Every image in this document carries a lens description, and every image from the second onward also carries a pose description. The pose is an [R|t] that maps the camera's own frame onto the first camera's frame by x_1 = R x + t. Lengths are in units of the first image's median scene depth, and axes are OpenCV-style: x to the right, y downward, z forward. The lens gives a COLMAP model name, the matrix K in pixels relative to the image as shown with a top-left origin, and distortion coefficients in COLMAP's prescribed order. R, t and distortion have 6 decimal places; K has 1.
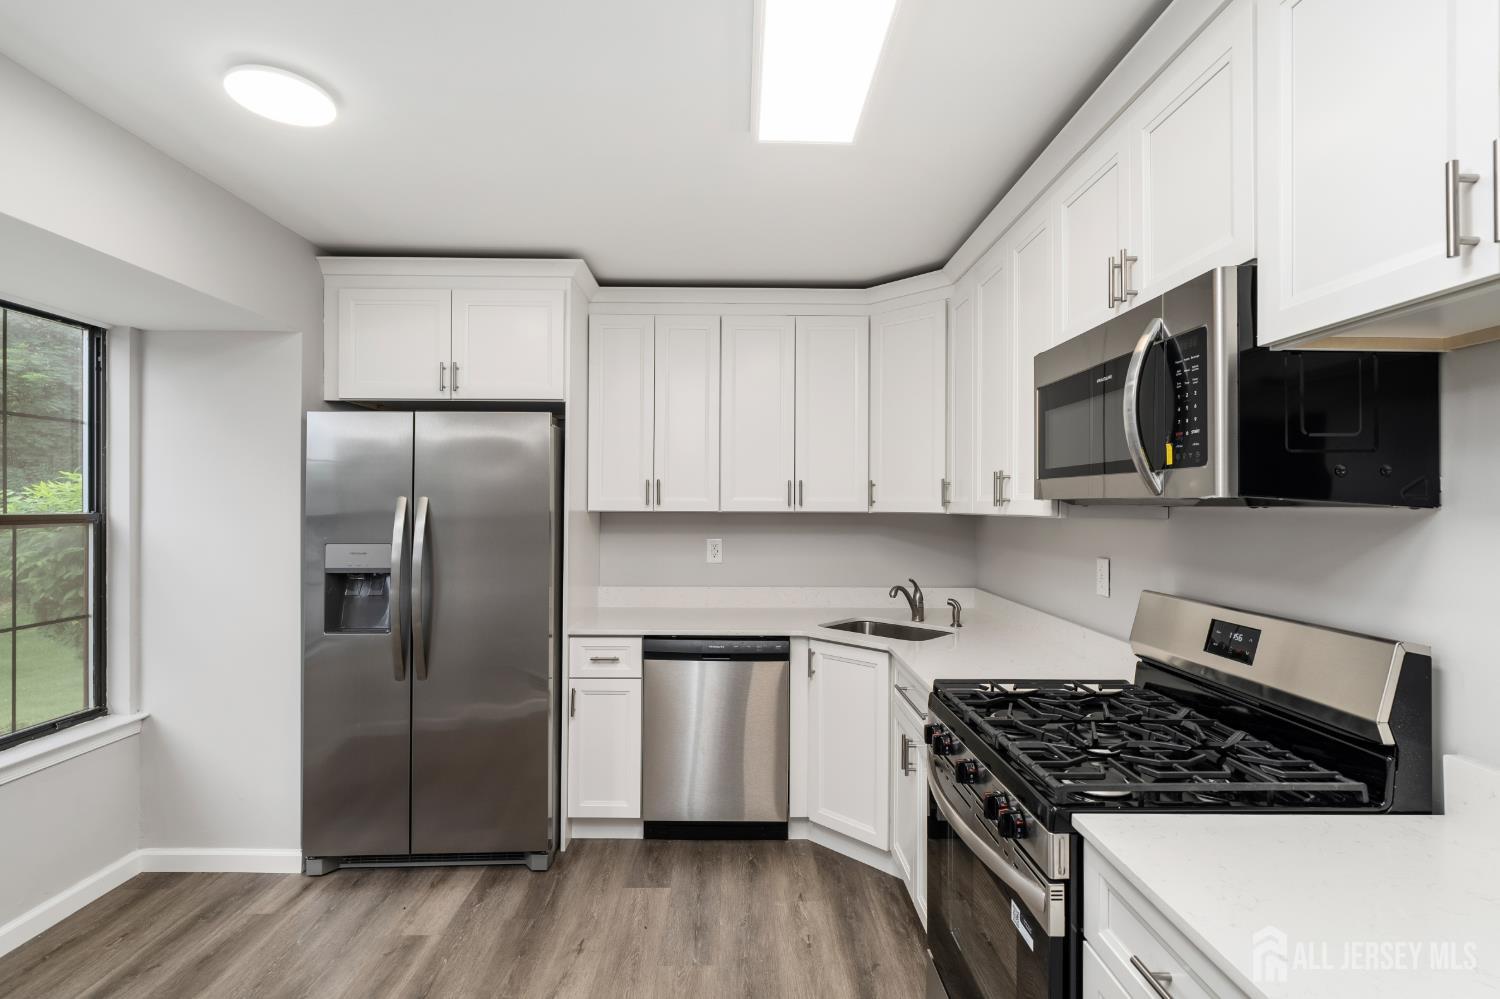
lens RADIAL K [[686.4, 0, 729.4], [0, 686.4, 502.0], [0, 0, 1]] dist [-0.003405, 0.000179]
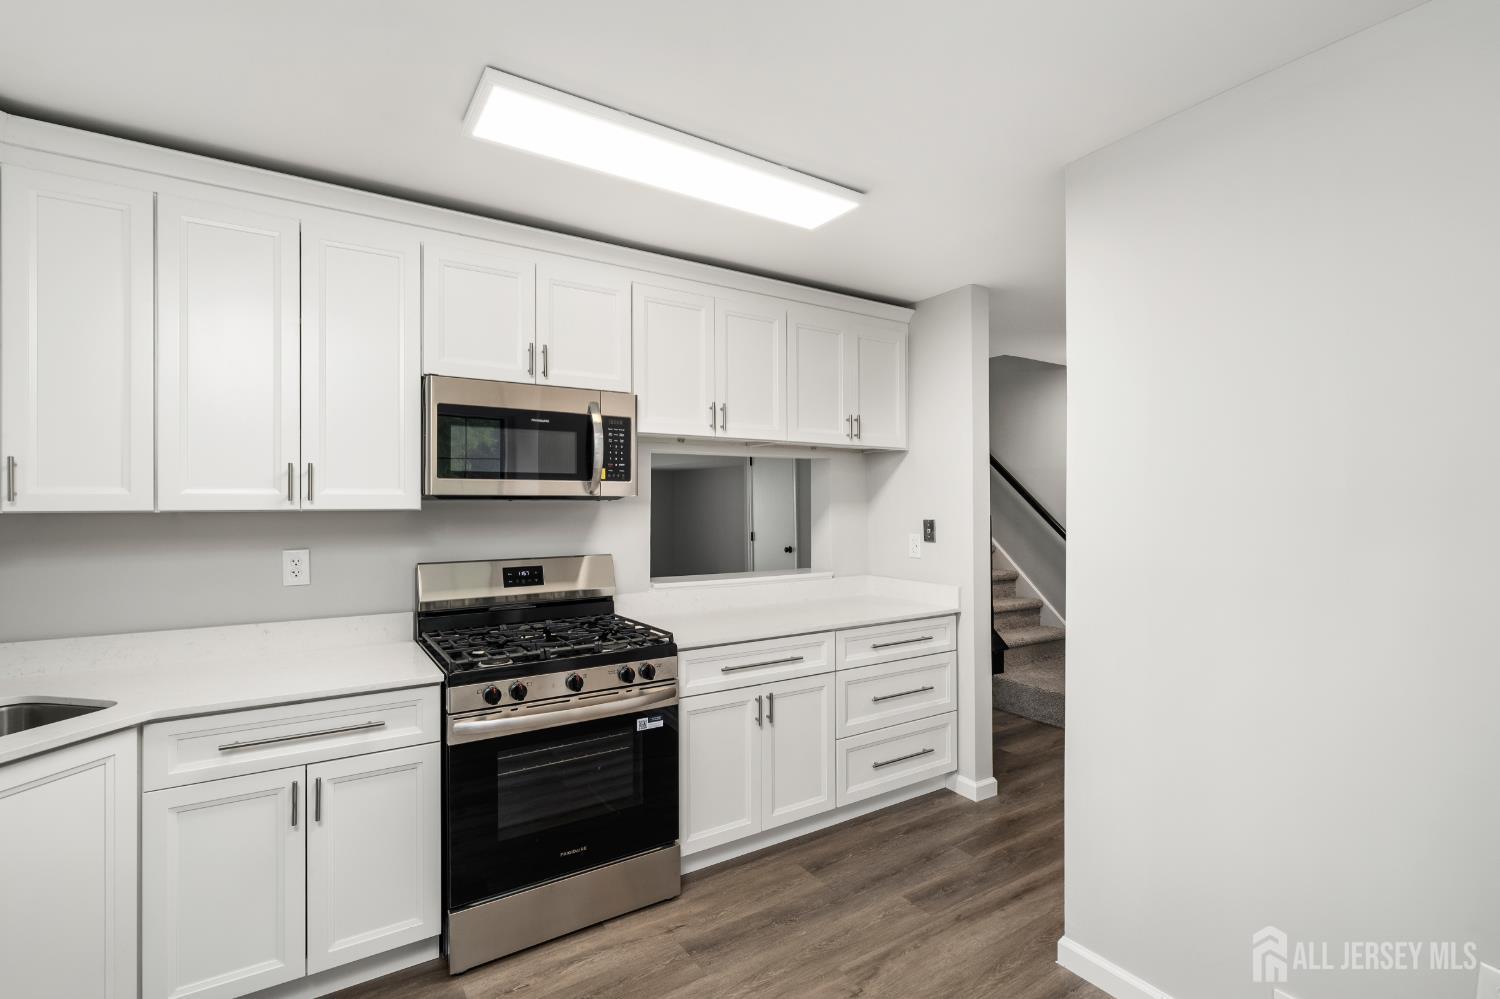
lens RADIAL K [[686.4, 0, 745.4], [0, 686.4, 497.4], [0, 0, 1]] dist [-0.003405, 0.000179]
pose [[-0.533703, 0.001189, 0.845671, -0.635762], [-0.005208, 0.999975, -0.004692, 0.002668], [-0.845656, -0.006909, -0.533684, 0.869361]]
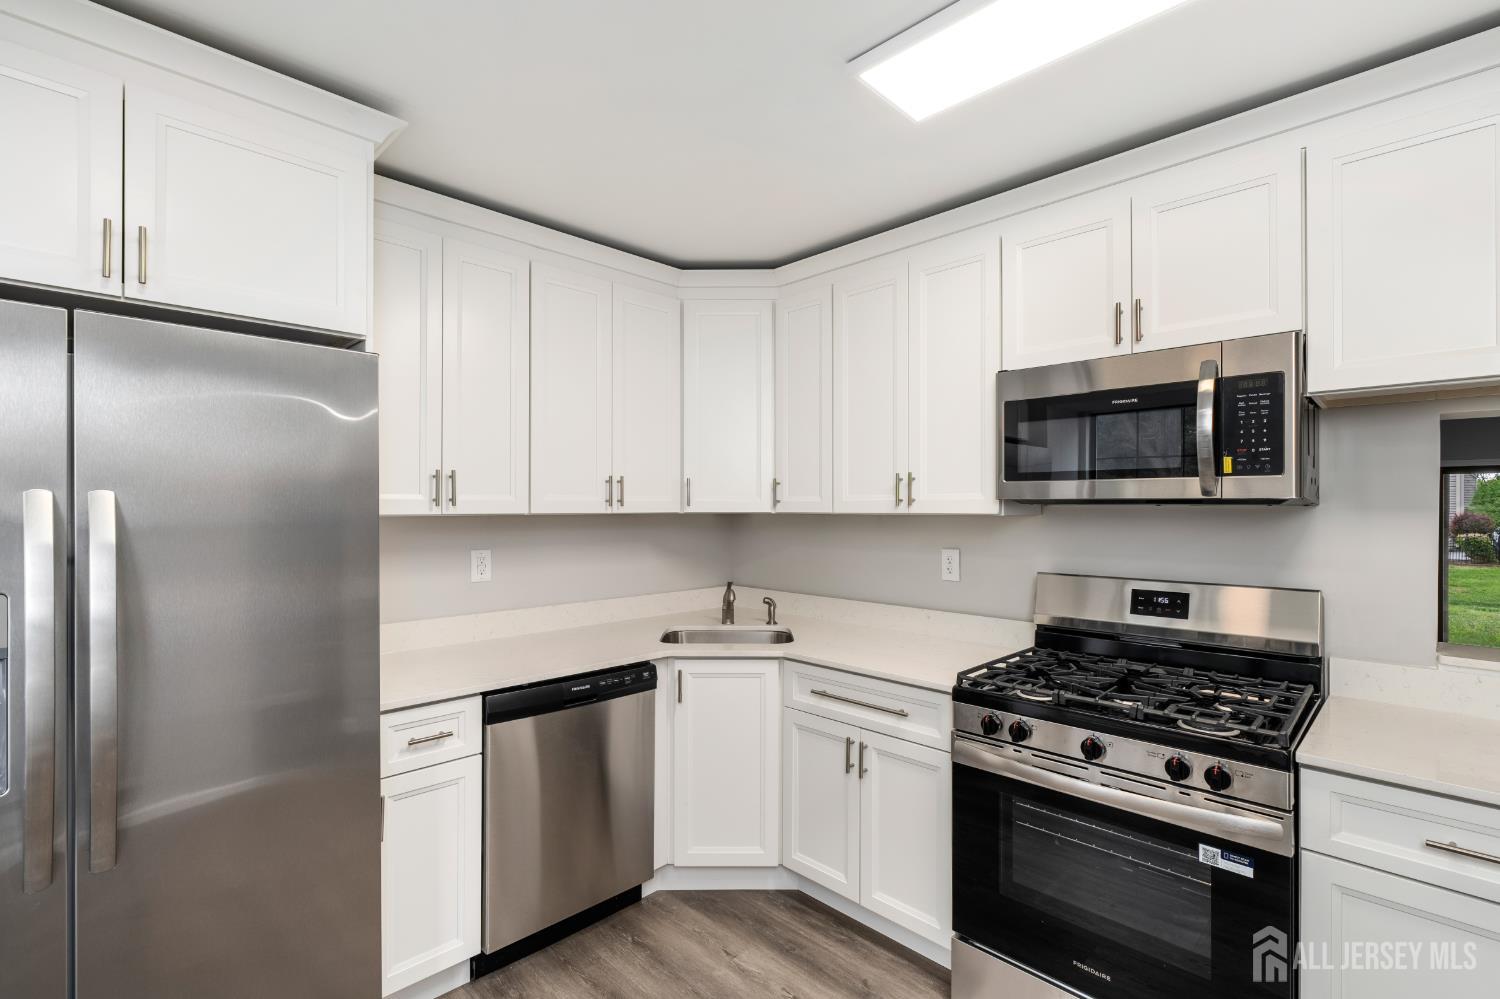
lens RADIAL K [[686.4, 0, 738.7], [0, 686.4, 505.6], [0, 0, 1]] dist [-0.003405, 0.000179]
pose [[0.720037, -0.004393, 0.693921, -0.482104], [0.000171, 0.999981, 0.006152, -0.000256], [-0.693935, -0.004311, 0.720025, 0.358267]]
